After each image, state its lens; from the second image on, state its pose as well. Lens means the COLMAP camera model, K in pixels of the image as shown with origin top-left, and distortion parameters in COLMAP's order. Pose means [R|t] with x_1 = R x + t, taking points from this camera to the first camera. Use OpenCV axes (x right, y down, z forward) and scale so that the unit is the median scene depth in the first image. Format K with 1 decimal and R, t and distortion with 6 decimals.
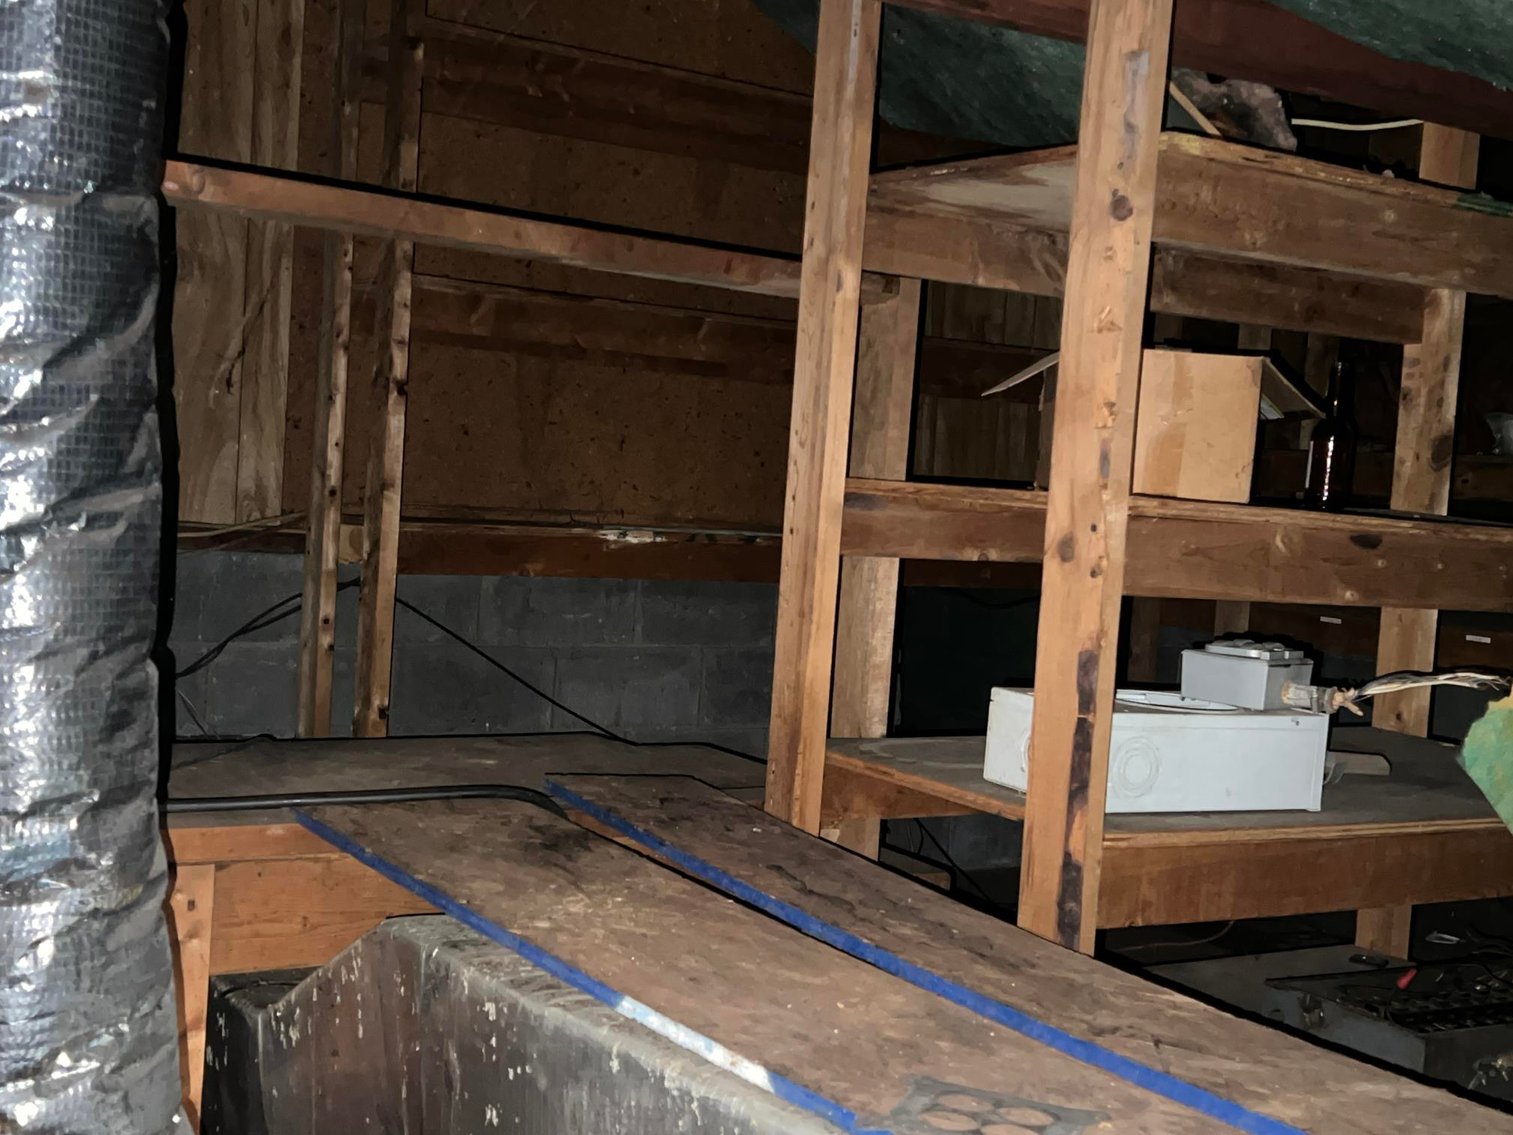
lens RADIAL K [[1891.1, 0, 749.3], [0, 1891.1, 566.5], [0, 0, 1]] dist [0.081000, 0.000000]
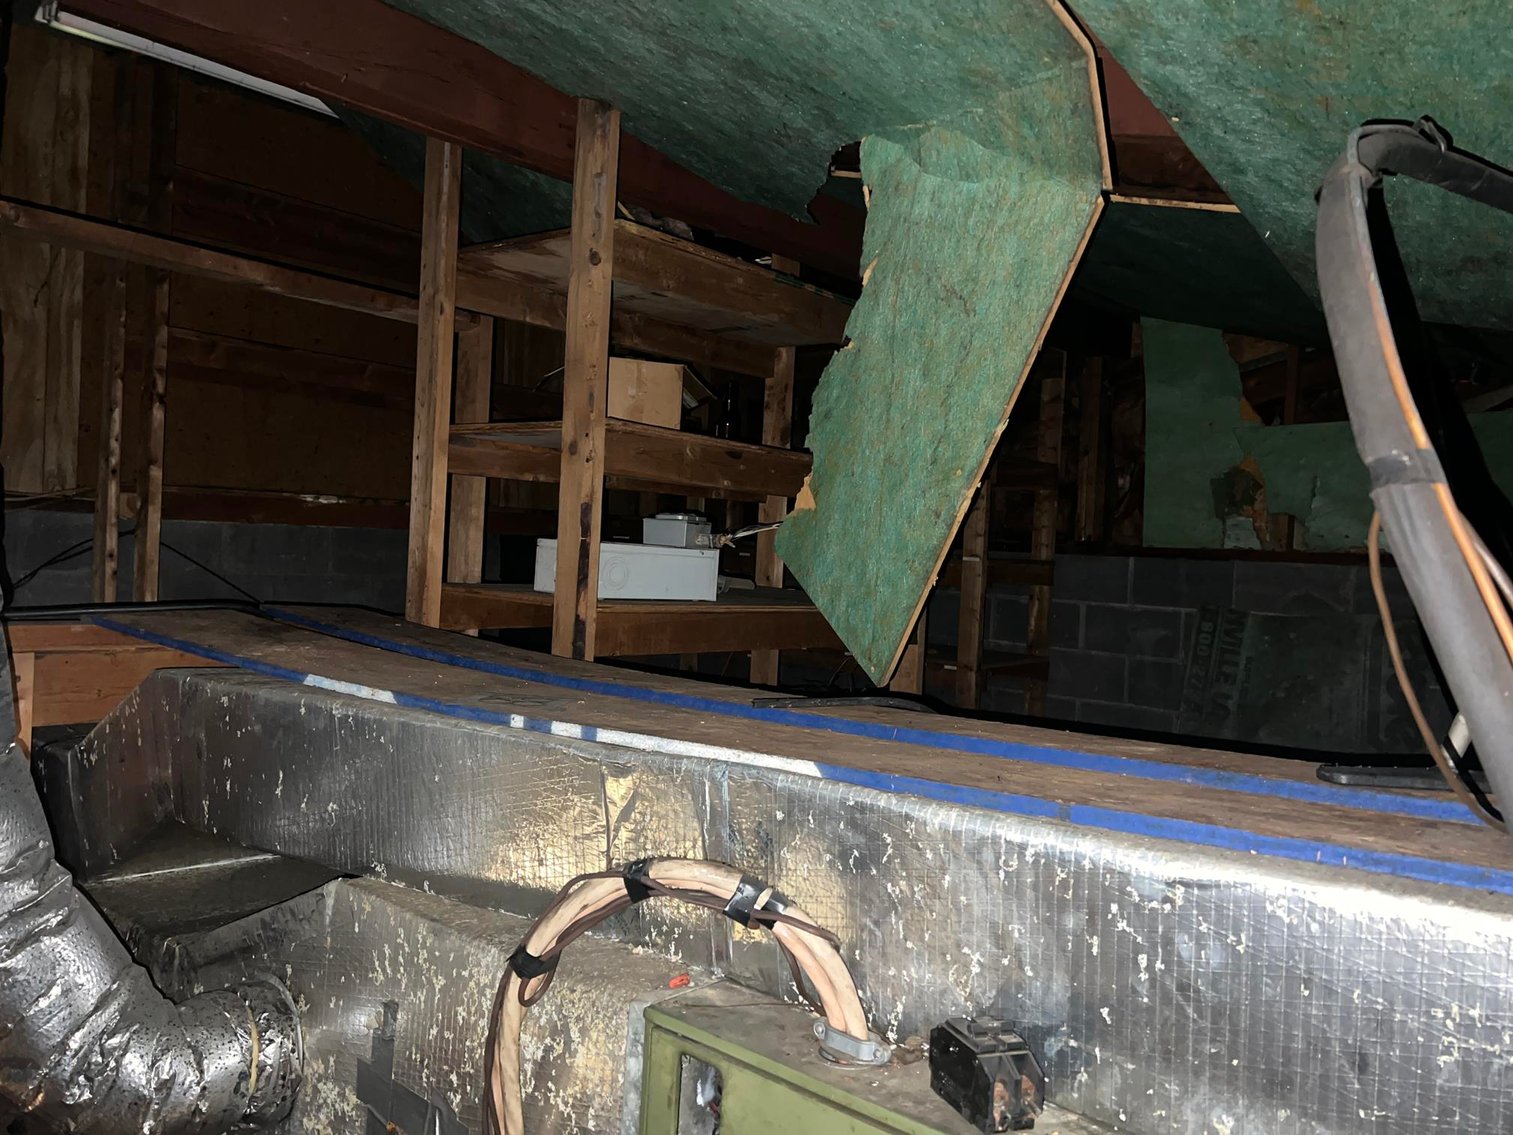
lens RADIAL K [[1143.2, 0, 758.5], [0, 1143.2, 559.2], [0, 0, 1]] dist [0.056786, -0.061378]
pose [[0.957846, -0.022647, 0.286390, 0.019148], [0.026898, 0.999579, -0.010916, 0.098046], [-0.286022, 0.018159, 0.958051, -0.082331]]
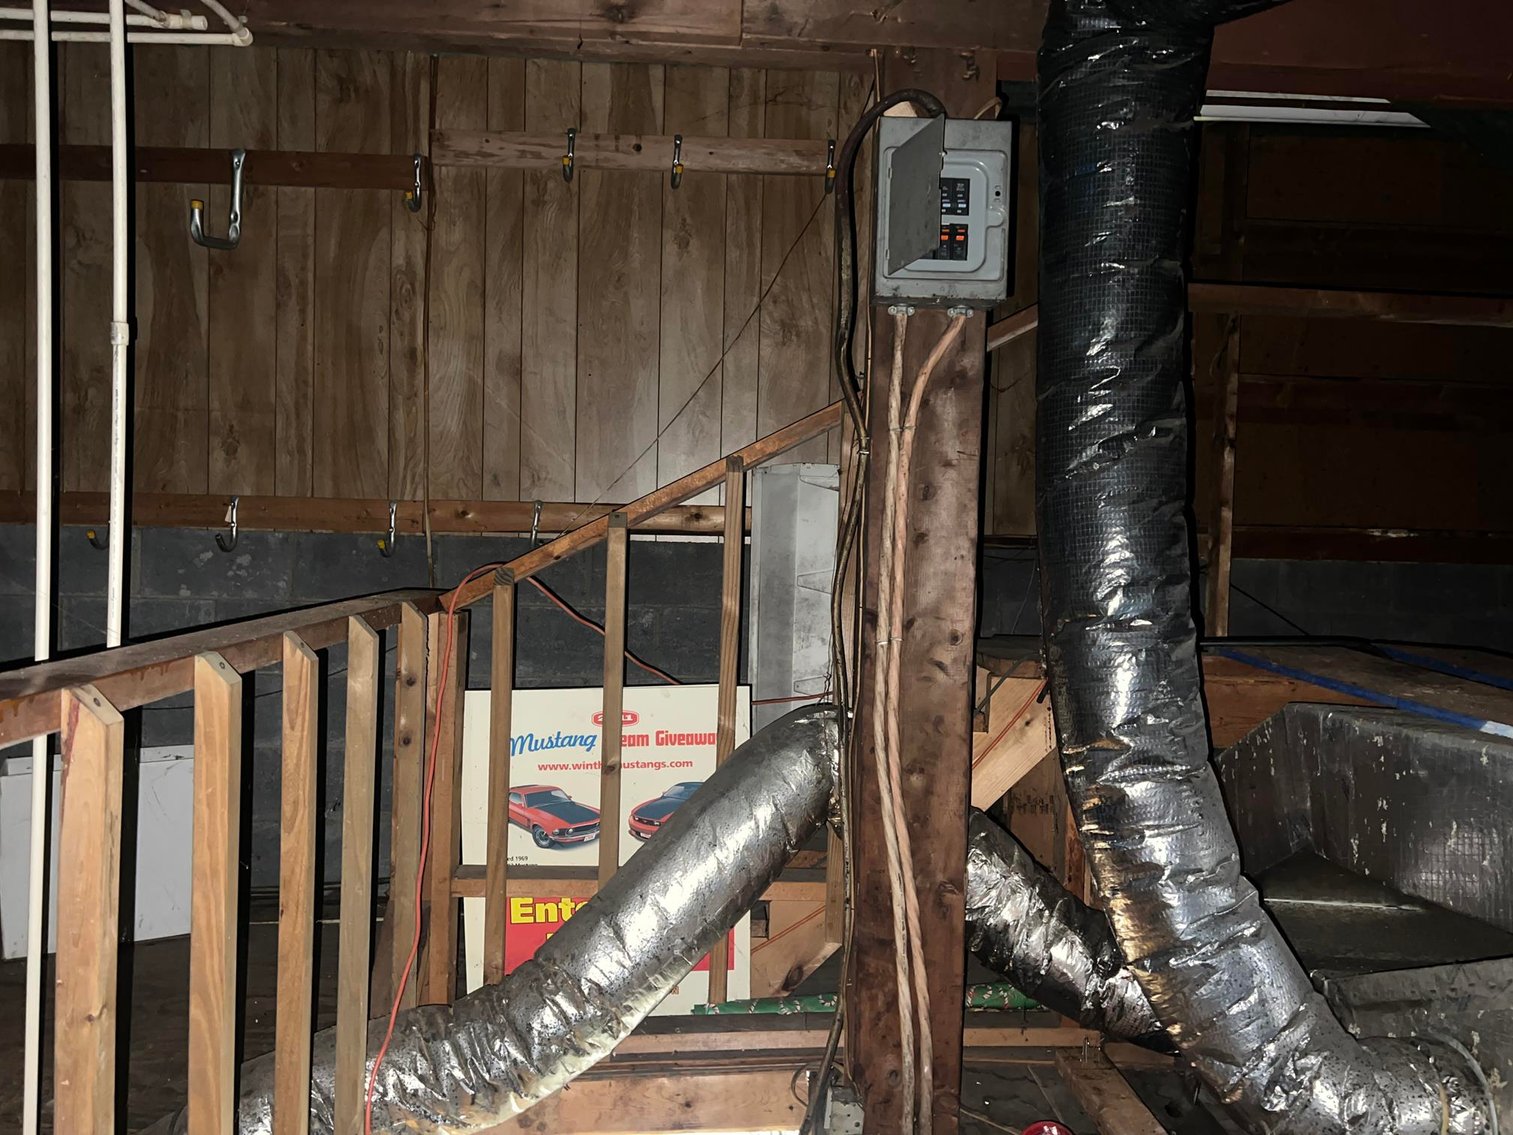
lens RADIAL K [[1143.2, 0, 756.4], [0, 1143.2, 566.1], [0, 0, 1]] dist [0.056786, -0.061378]
pose [[0.866950, -0.029913, -0.497497, -0.074738], [0.005106, 0.998678, -0.051149, 0.097035], [0.498370, 0.041804, 0.865956, -0.103841]]
